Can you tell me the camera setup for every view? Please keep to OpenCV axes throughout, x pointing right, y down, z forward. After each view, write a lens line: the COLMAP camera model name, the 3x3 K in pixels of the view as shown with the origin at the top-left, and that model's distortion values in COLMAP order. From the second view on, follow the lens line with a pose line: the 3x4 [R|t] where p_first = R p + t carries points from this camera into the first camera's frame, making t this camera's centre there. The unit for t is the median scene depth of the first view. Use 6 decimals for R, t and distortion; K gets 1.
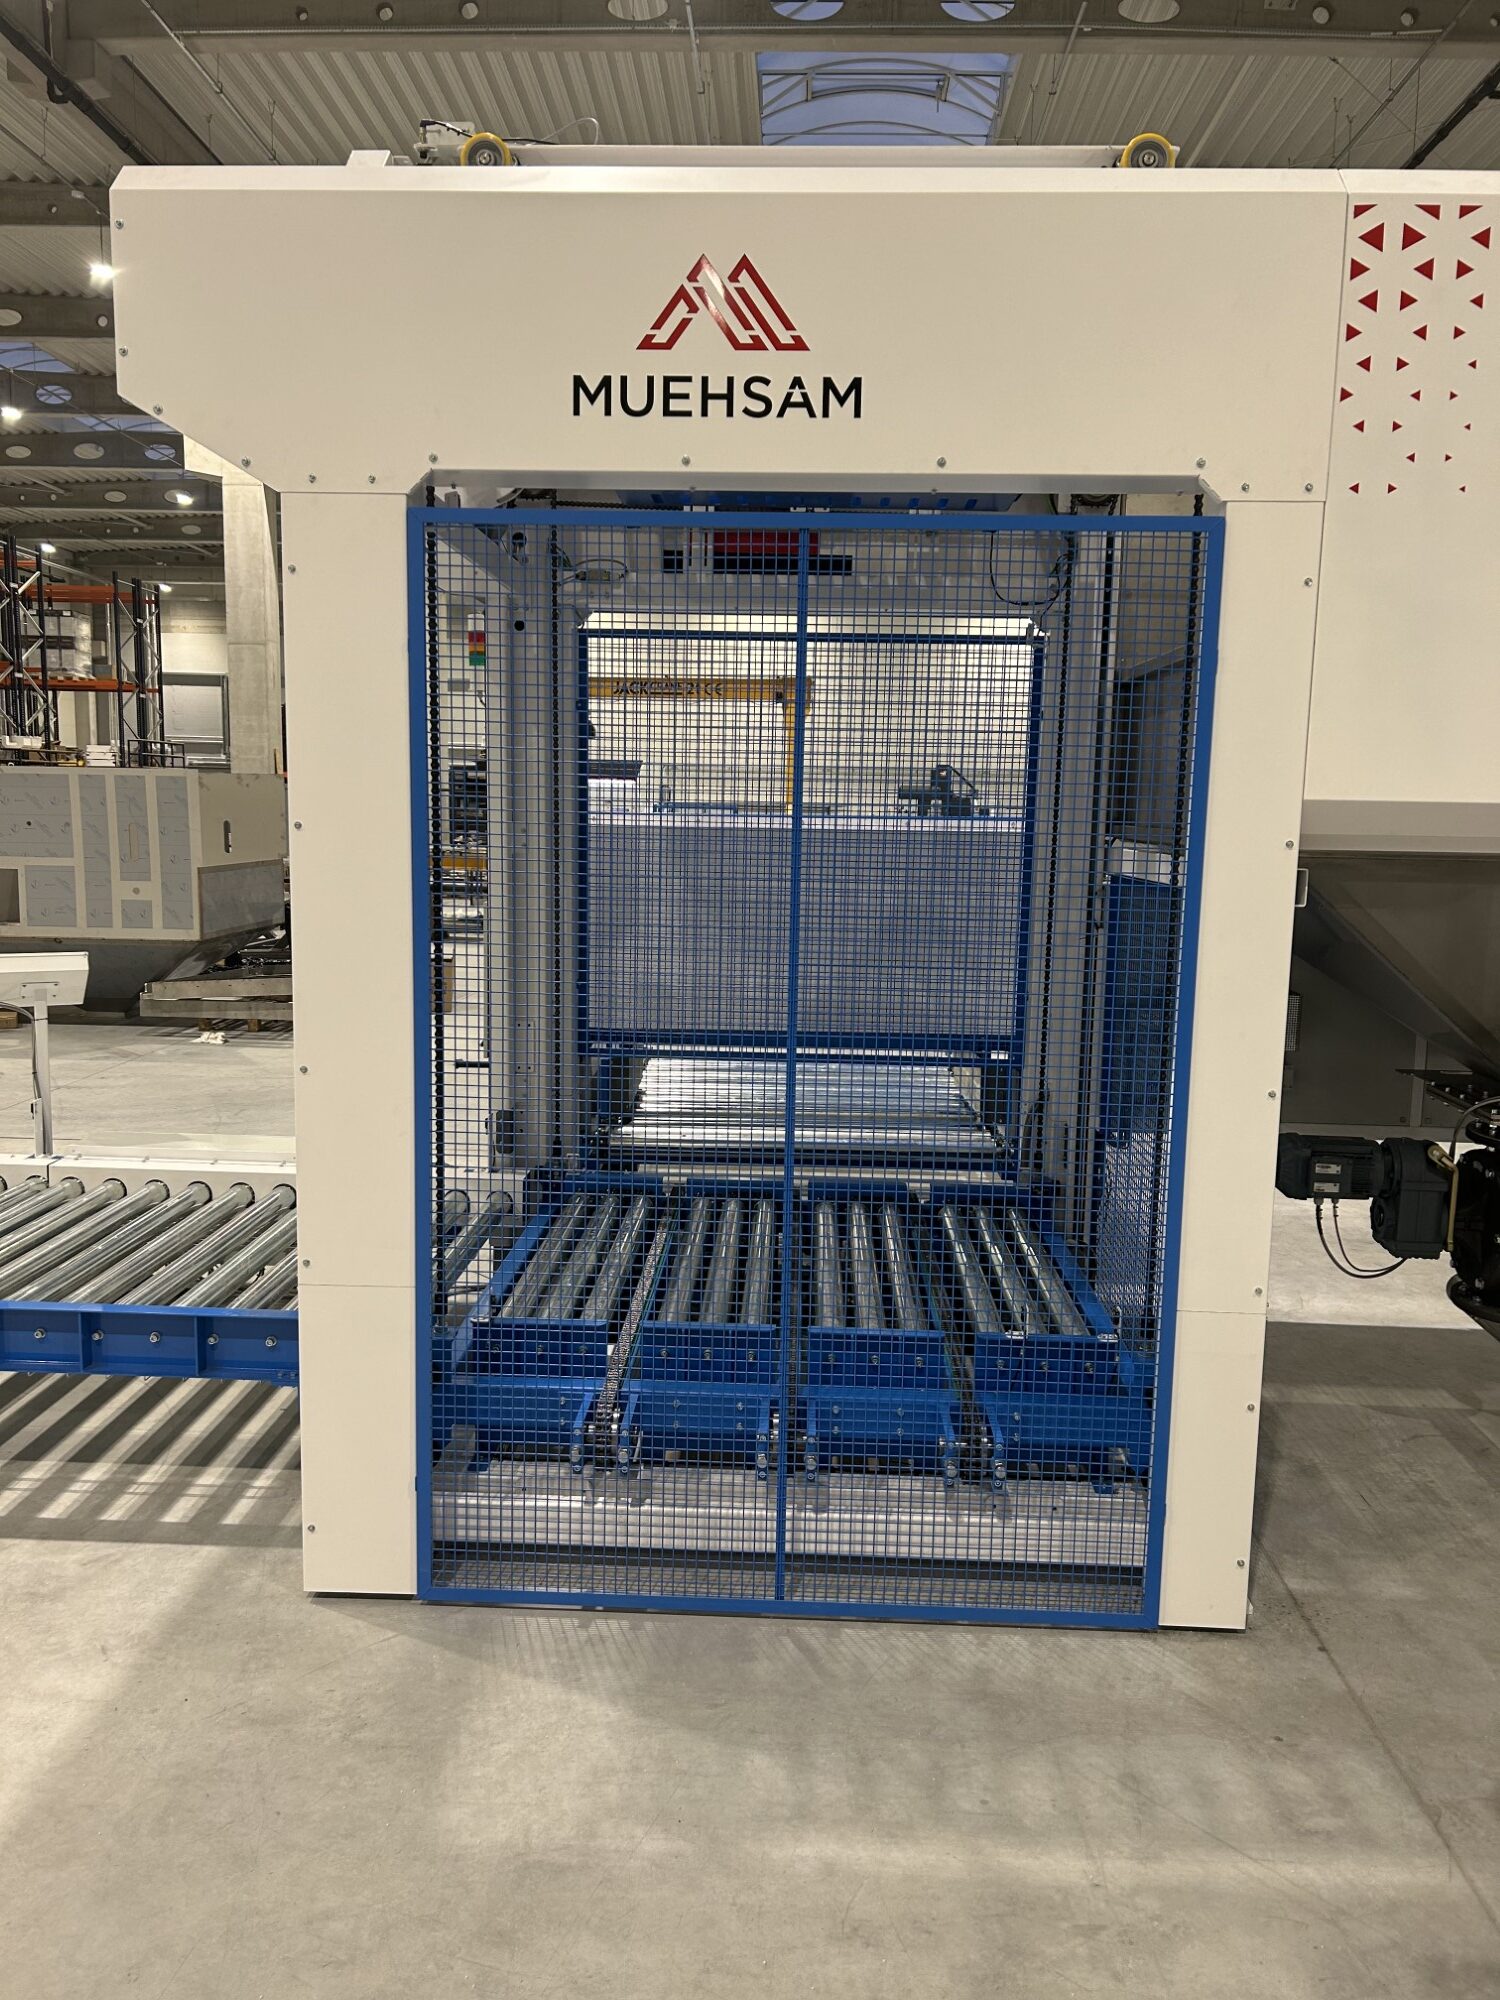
lens RADIAL K [[1495.3, 0, 750.0], [0, 1495.3, 1000.0], [0, 0, 1]] dist [0.049188, -0.052556]
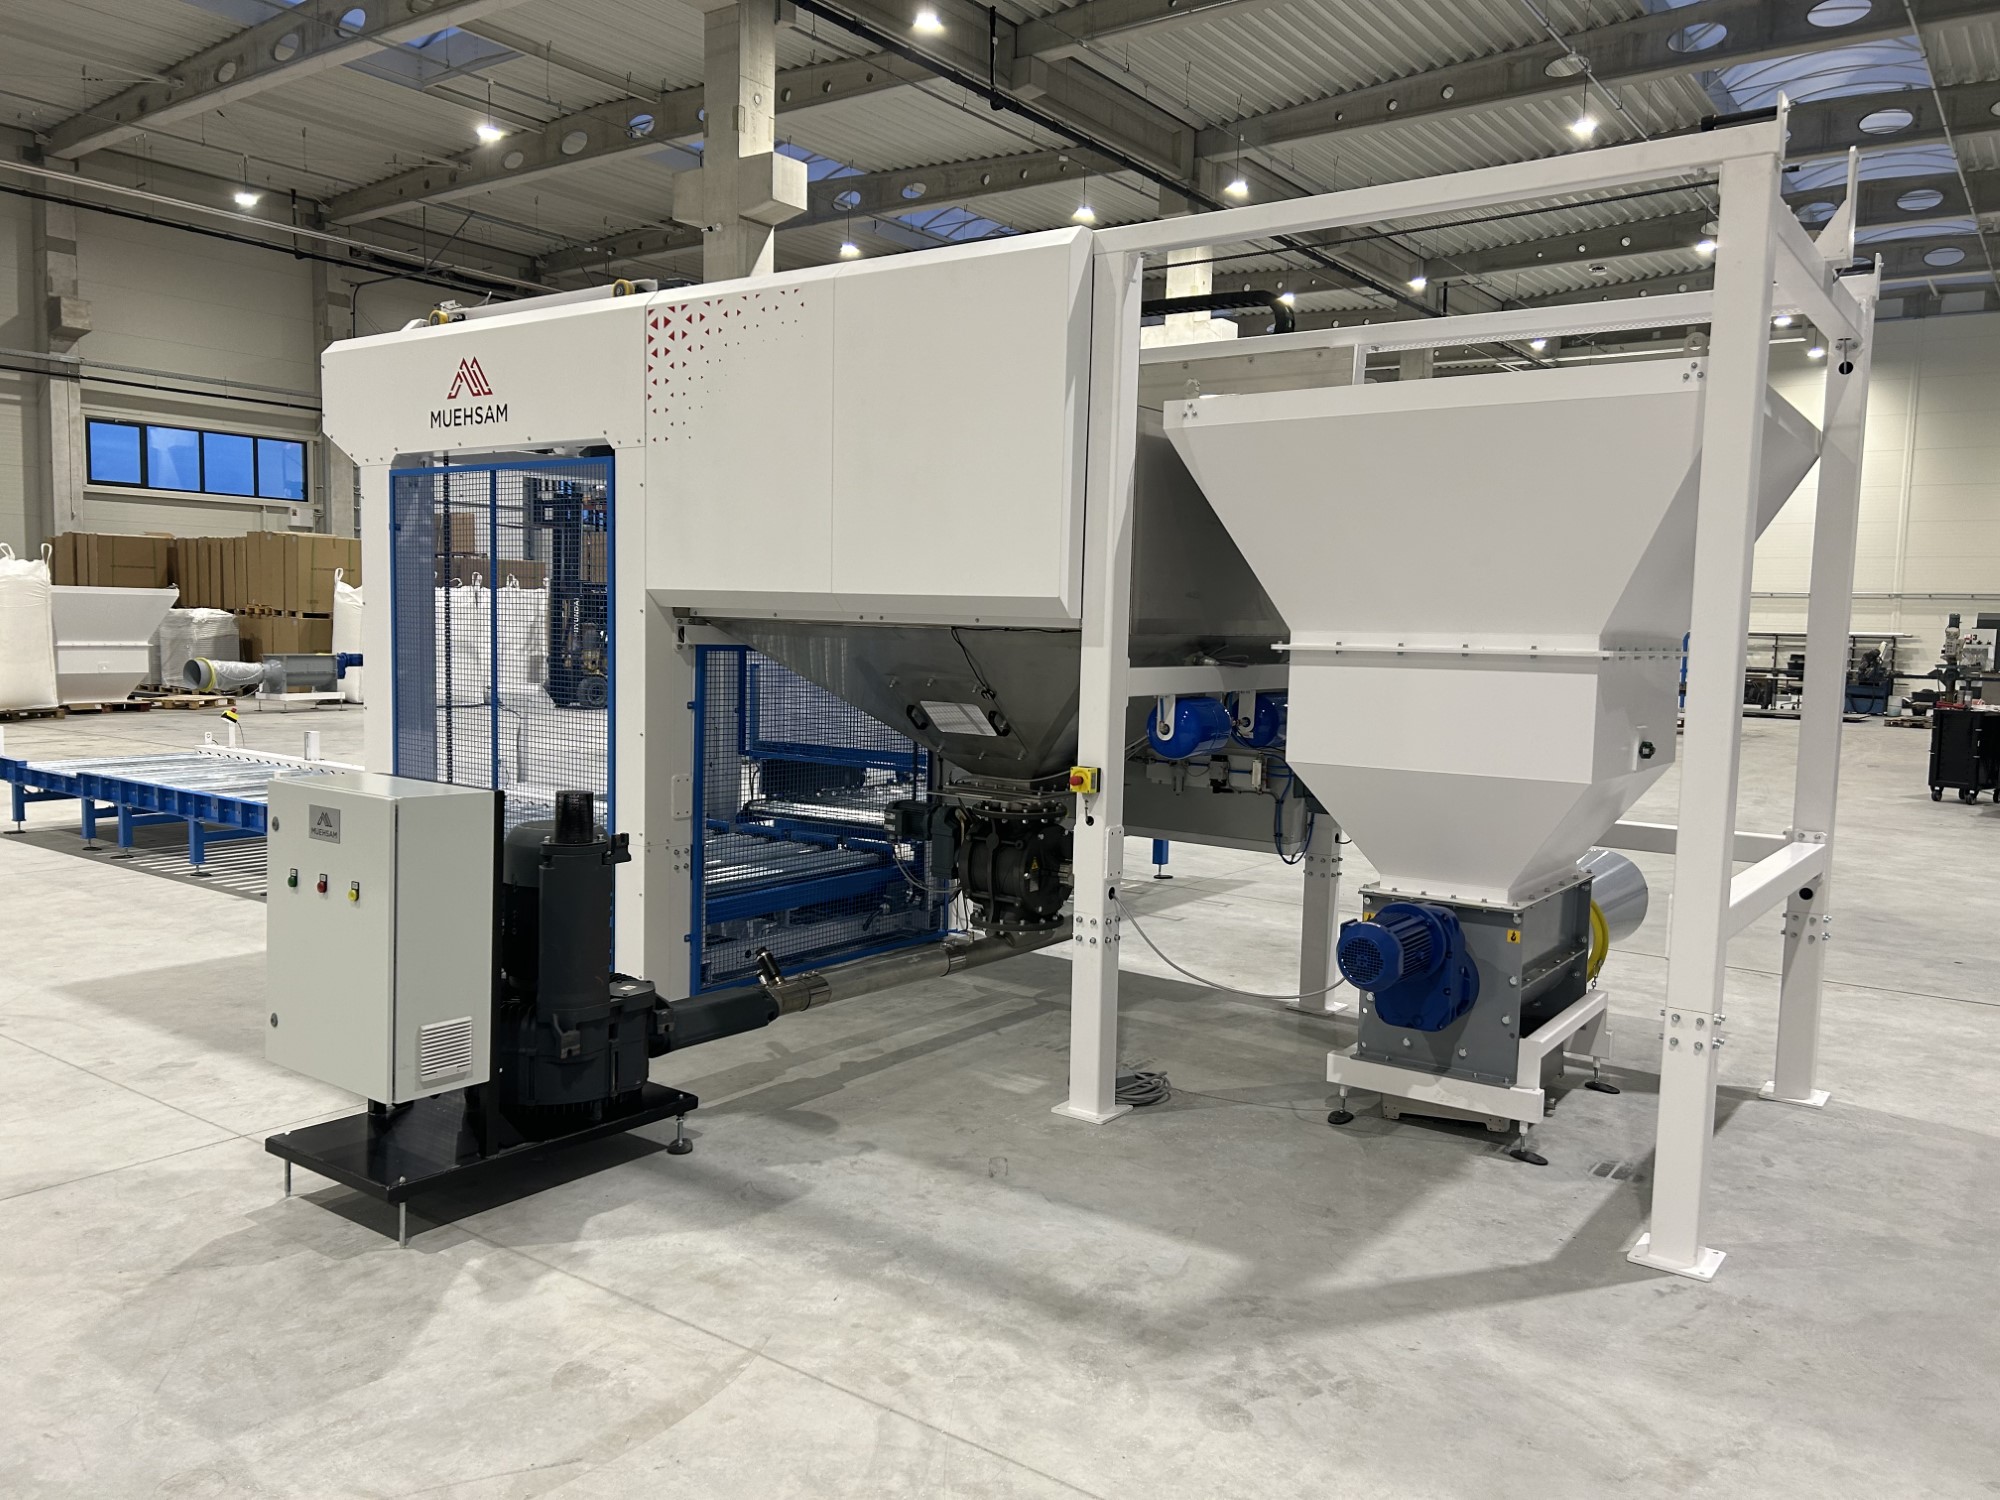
lens RADIAL K [[1498.6, 0, 1030.2], [0, 1498.6, 743.5], [0, 0, 1]] dist [0.049333, -0.052171]
pose [[0.836166, 0.046146, -0.546533, 1.914009], [-0.079328, 0.996152, -0.037258, 0.110495], [0.542710, 0.074509, 0.836609, -0.410508]]
